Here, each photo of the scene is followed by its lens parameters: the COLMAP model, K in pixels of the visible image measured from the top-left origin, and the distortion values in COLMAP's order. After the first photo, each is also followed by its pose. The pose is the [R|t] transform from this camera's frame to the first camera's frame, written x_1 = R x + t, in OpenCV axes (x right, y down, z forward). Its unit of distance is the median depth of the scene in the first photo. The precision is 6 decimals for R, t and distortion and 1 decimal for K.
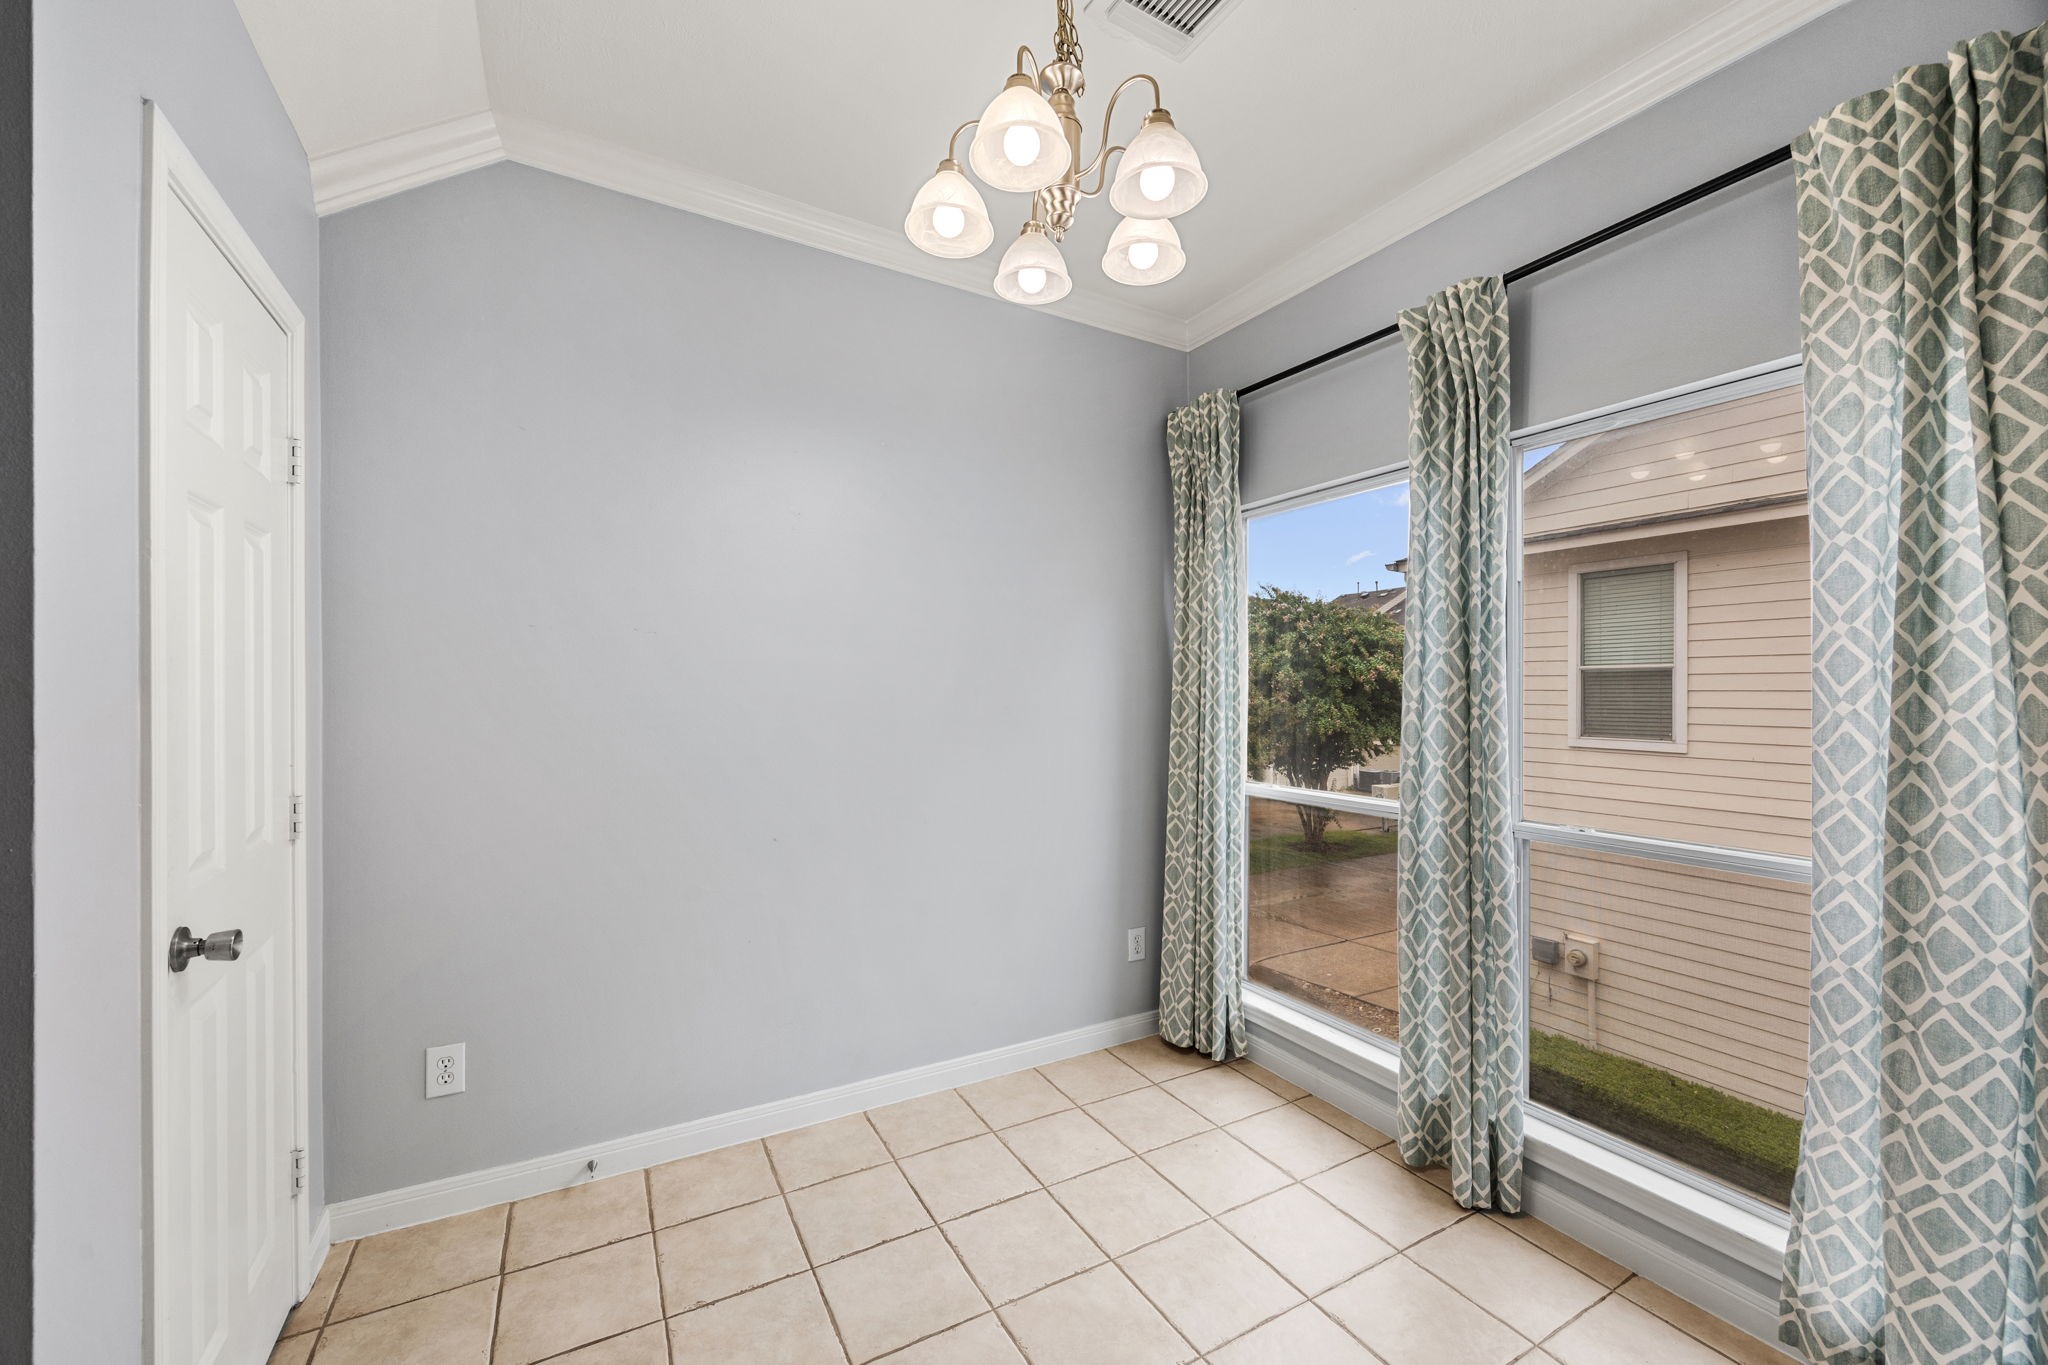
lens RADIAL K [[787.3, 0, 1024.2], [0, 787.3, 693.2], [0, 0, 1]] dist [-0.001857, -0.000188]
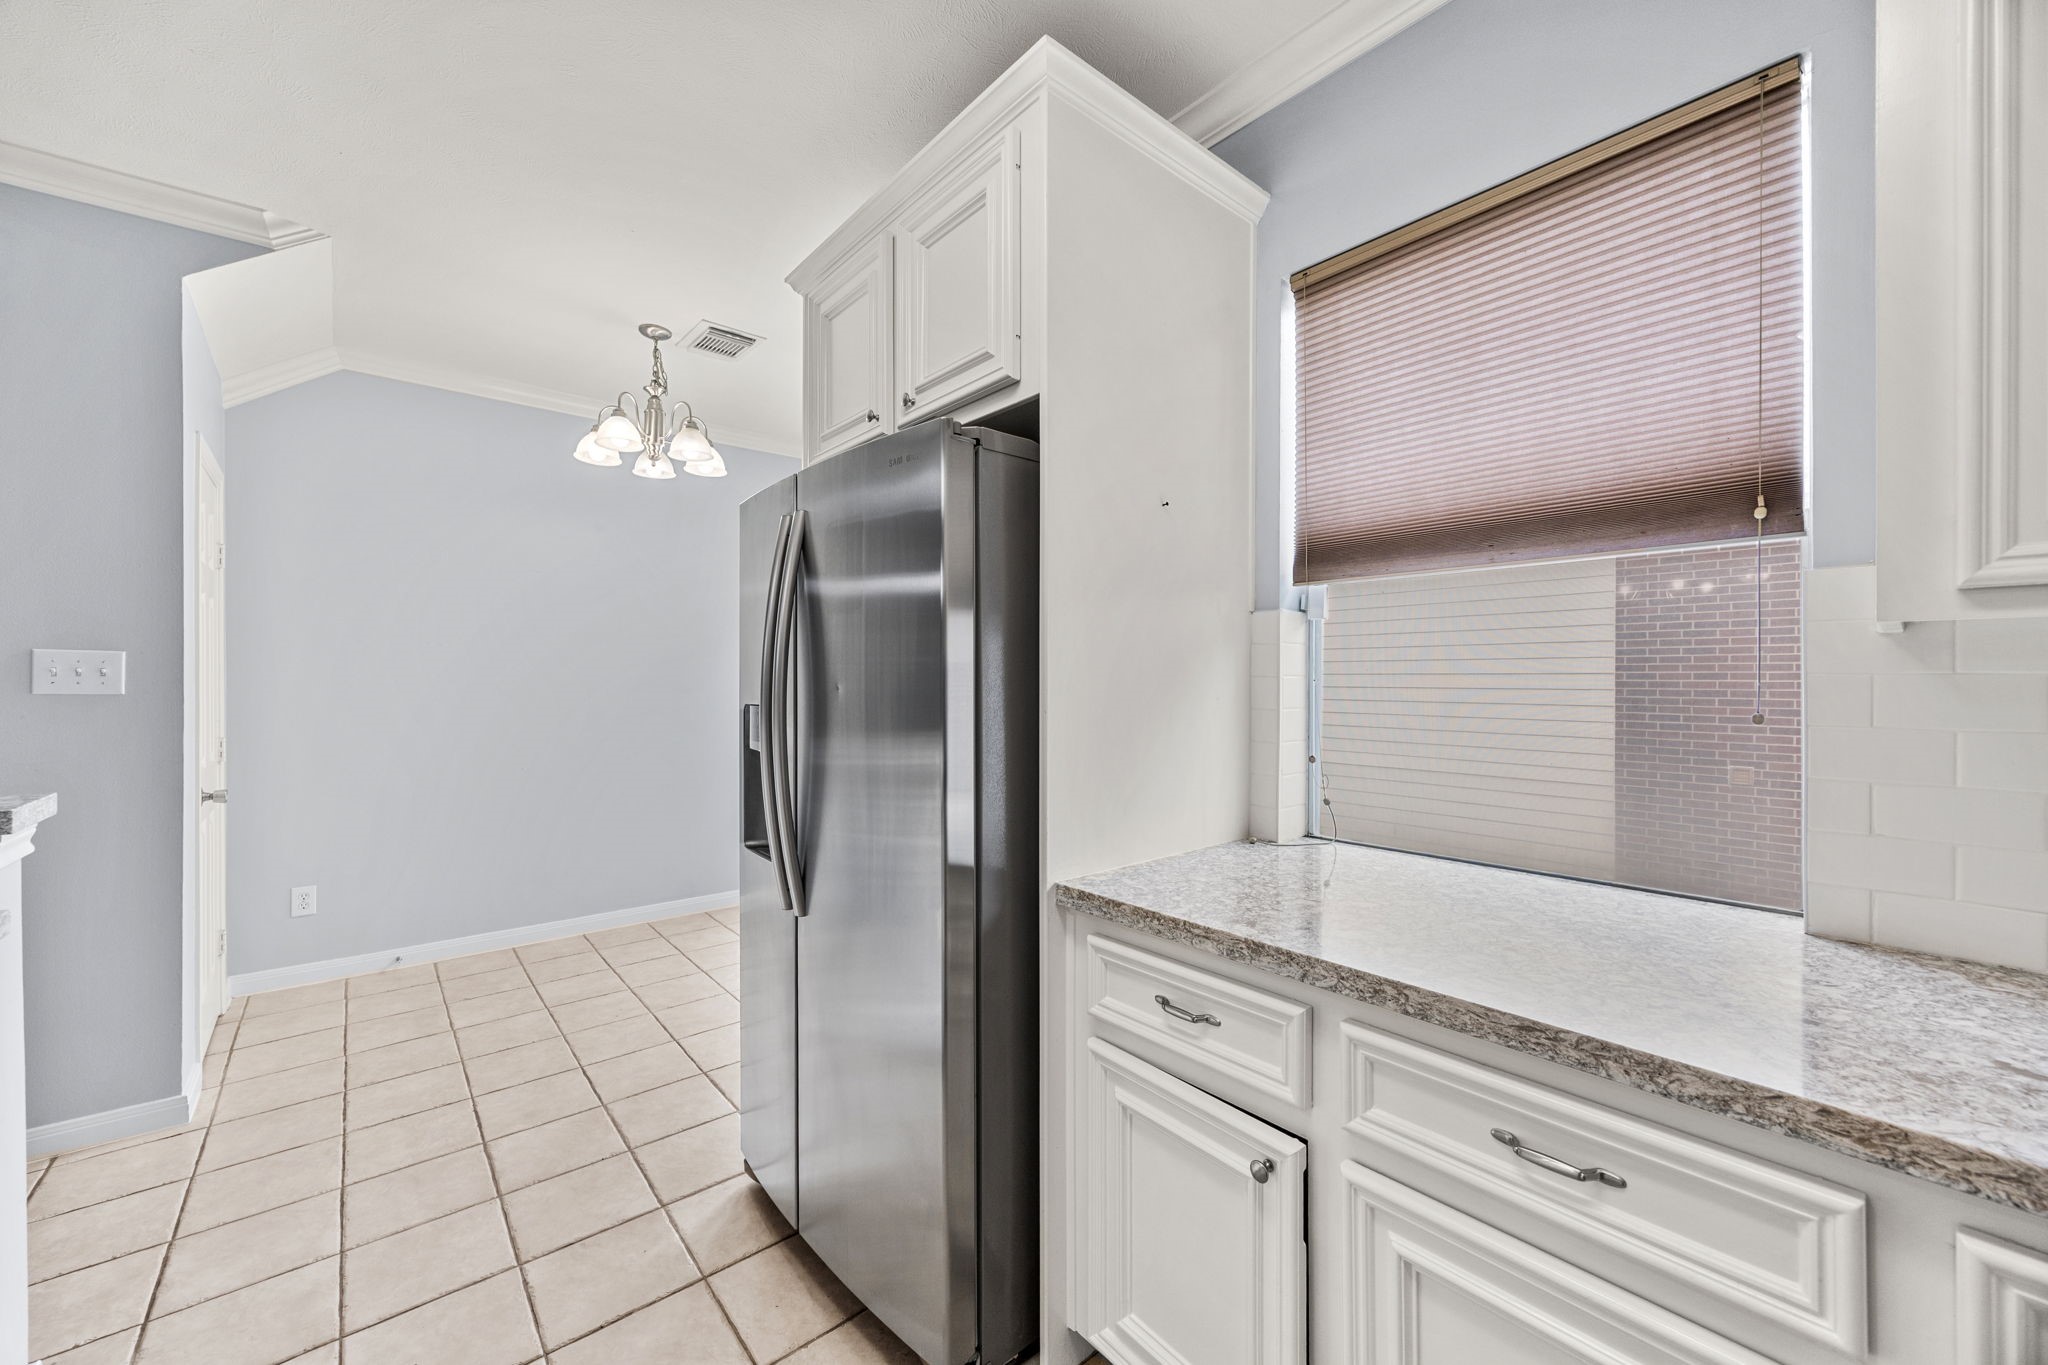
lens RADIAL K [[791.7, 0, 1024.0], [0, 791.7, 682.5], [0, 0, 1]] dist [-0.002134, -0.000219]
pose [[0.982062, -0.000126, 0.188557, 0.486294], [0.000007, 1.000000, 0.000627, -0.000726], [-0.188557, -0.000615, 0.982062, -0.994139]]
